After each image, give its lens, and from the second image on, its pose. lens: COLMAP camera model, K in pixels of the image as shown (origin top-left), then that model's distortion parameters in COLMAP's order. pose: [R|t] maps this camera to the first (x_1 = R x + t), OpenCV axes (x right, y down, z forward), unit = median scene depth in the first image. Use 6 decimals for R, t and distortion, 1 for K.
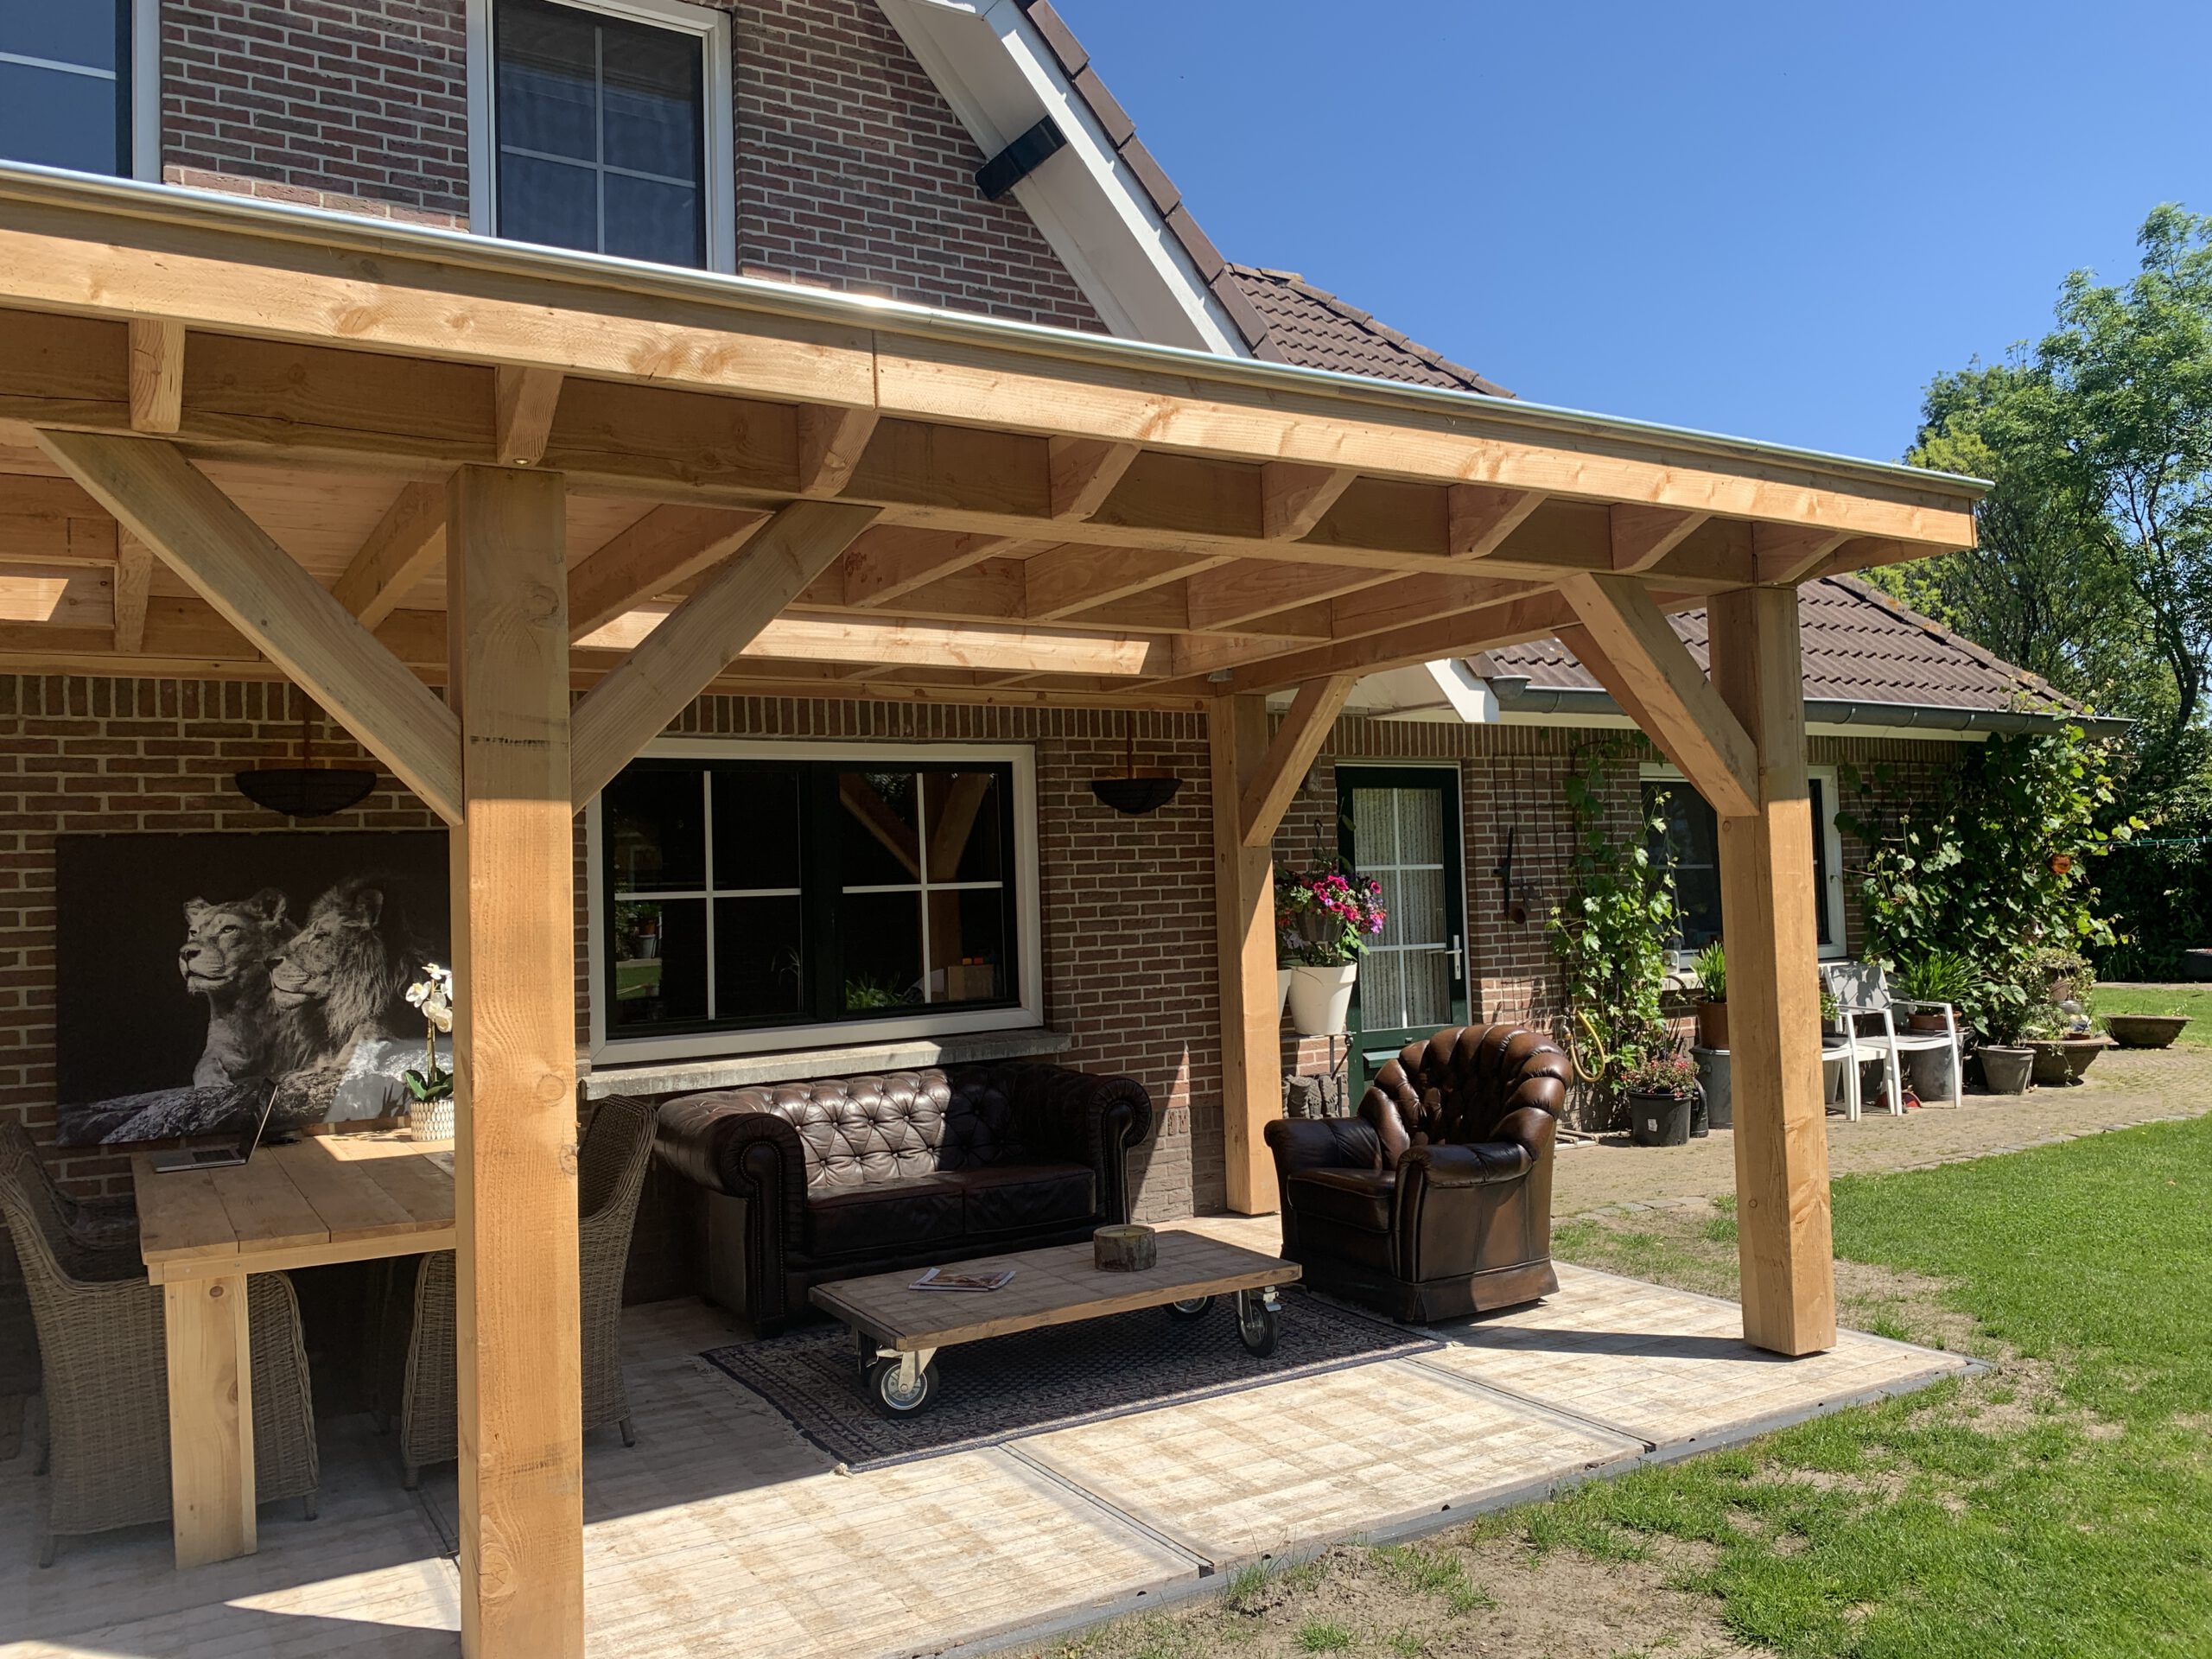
lens RADIAL K [[1697.5, 0, 1112.6], [0, 1697.5, 802.7], [0, 0, 1]] dist [0.079130, -0.121452]
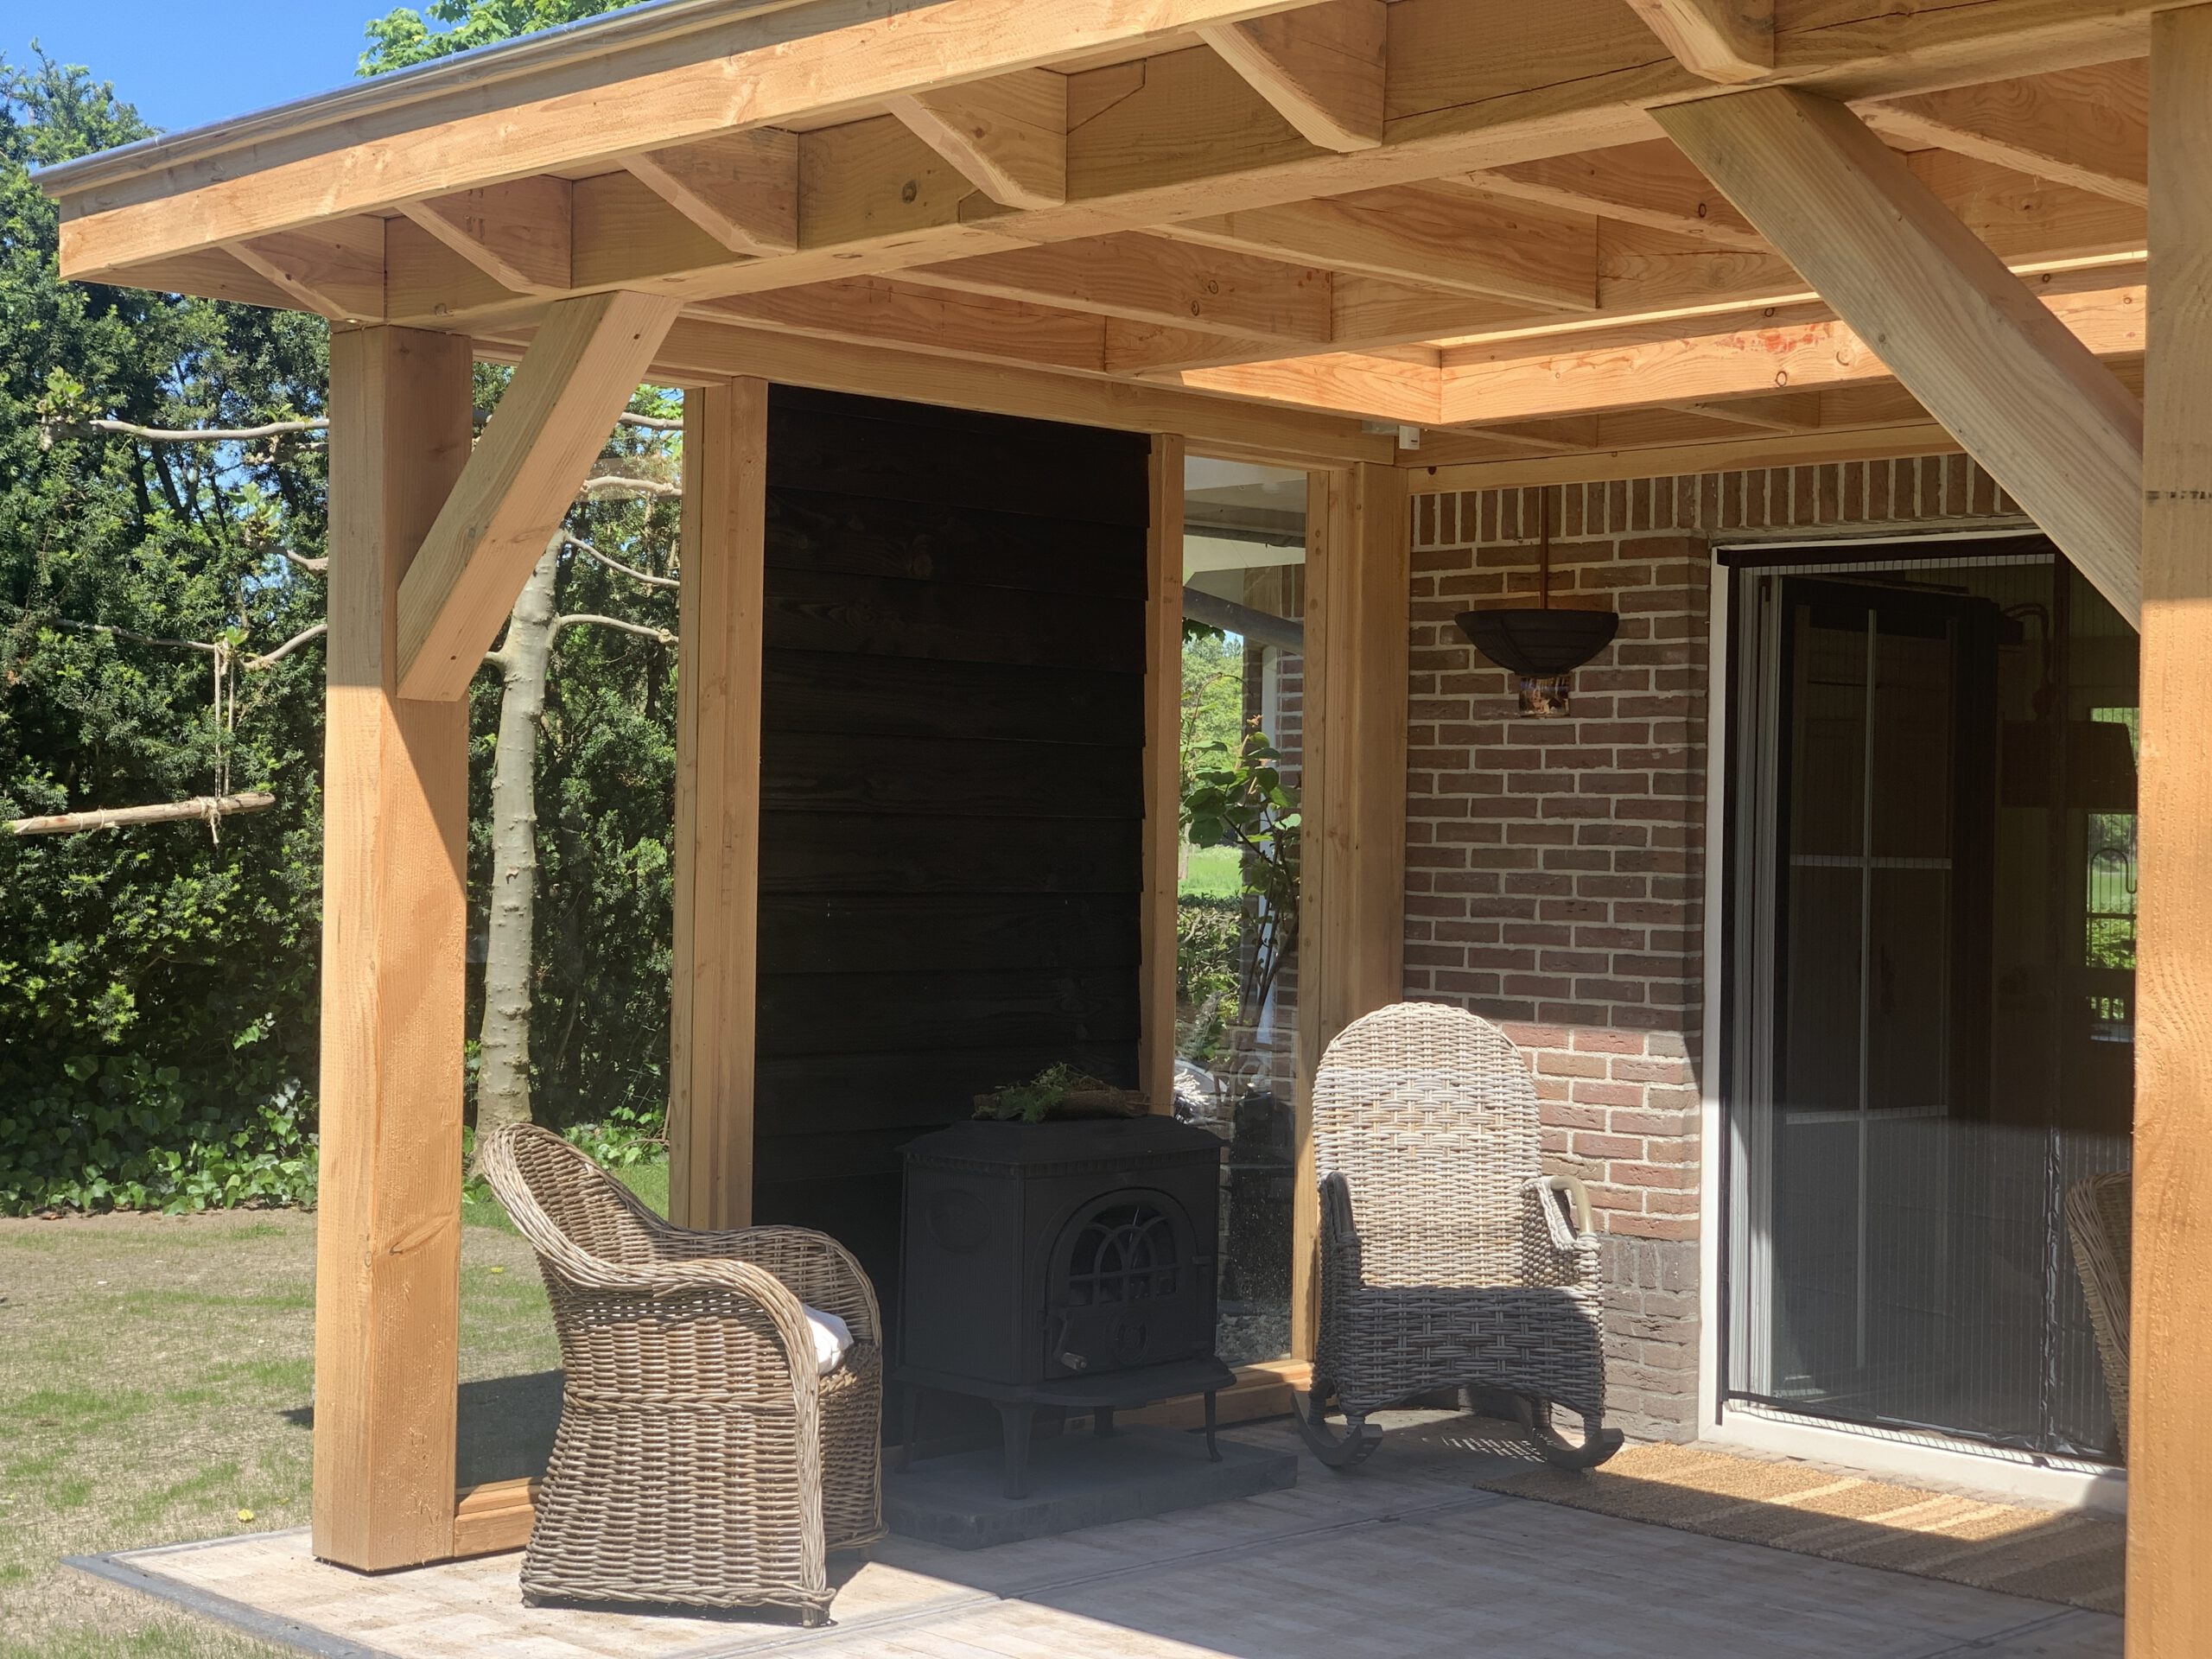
lens RADIAL K [[3320.8, 0, 1106.0], [0, 3320.8, 829.5], [0, 0, 1]] dist [0.038477, 0.079185]
pose [[0.246508, 0.036108, -0.968468, 0.352397], [0.022341, 0.998828, 0.042926, 0.010188], [0.968883, -0.032218, 0.245412, 0.217461]]
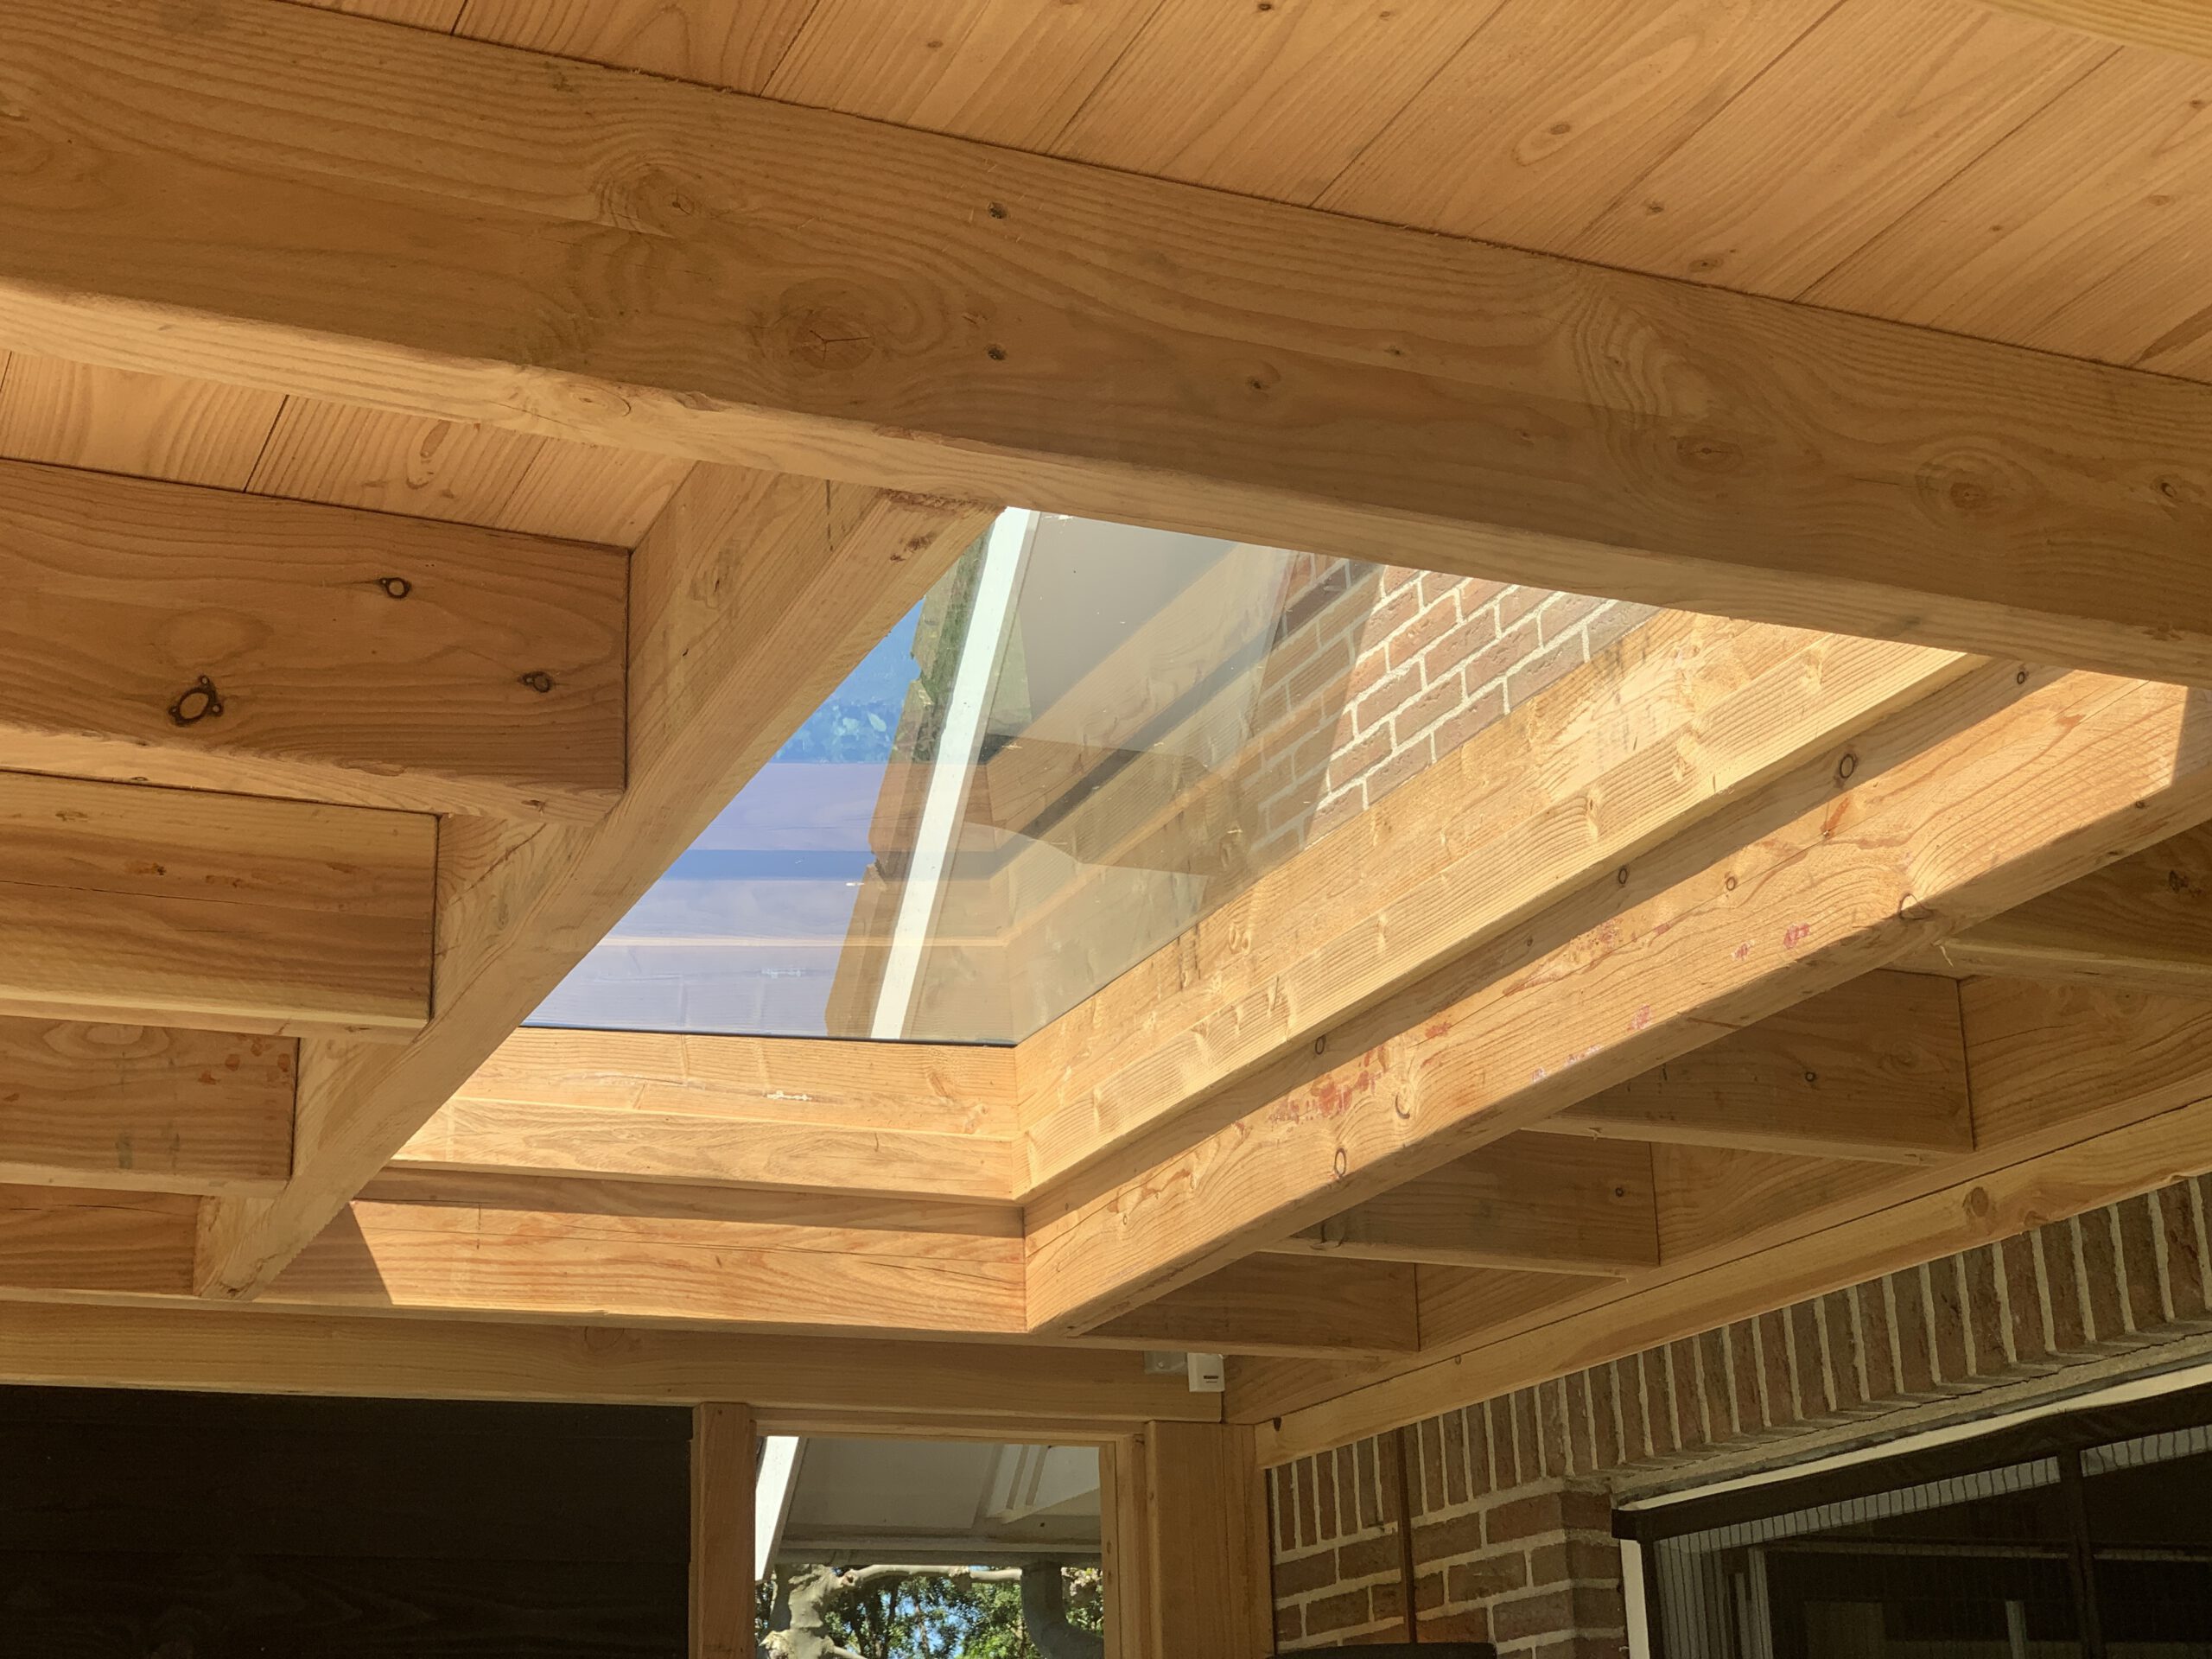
lens RADIAL K [[3335.9, 0, 1122.8], [0, 3335.9, 773.0], [0, 0, 1]] dist [-0.005070, 0.680896]
pose [[-0.113699, -0.301111, -0.946786, -0.113503], [0.083677, 0.946678, -0.311125, 0.027637], [0.989985, -0.114599, -0.082441, 0.754139]]
